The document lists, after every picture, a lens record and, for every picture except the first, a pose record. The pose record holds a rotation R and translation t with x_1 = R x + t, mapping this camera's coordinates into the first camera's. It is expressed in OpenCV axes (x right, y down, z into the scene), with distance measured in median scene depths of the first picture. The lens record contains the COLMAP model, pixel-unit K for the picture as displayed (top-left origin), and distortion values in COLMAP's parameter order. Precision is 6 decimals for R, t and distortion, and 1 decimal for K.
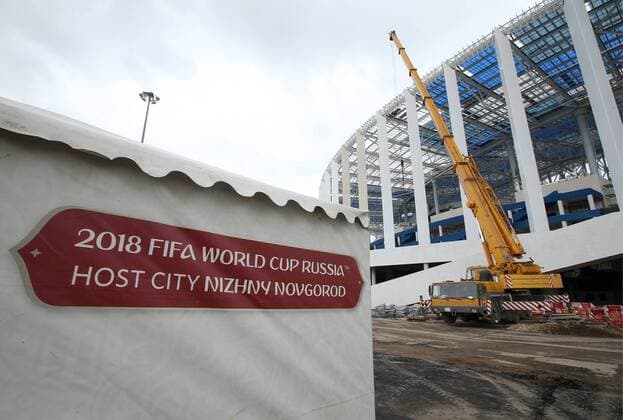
lens RADIAL K [[303.1, 0, 312.9], [0, 303.1, 210.2], [0, 0, 1]] dist [0.002785, 0.000645]
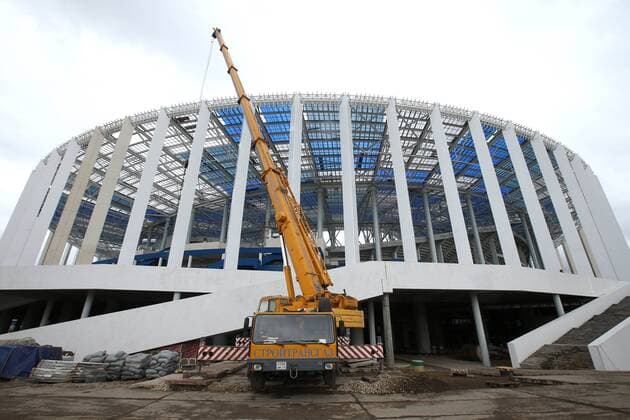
lens RADIAL K [[285.3, 0, 313.4], [0, 285.3, 211.6], [0, 0, 1]] dist [-0.020944, 0.001454]
pose [[0.640062, 0.307986, 0.703893, 0.015368], [-0.206776, 0.951391, -0.228253, 0.045398], [-0.739976, 0.000548, 0.672633, 0.162952]]
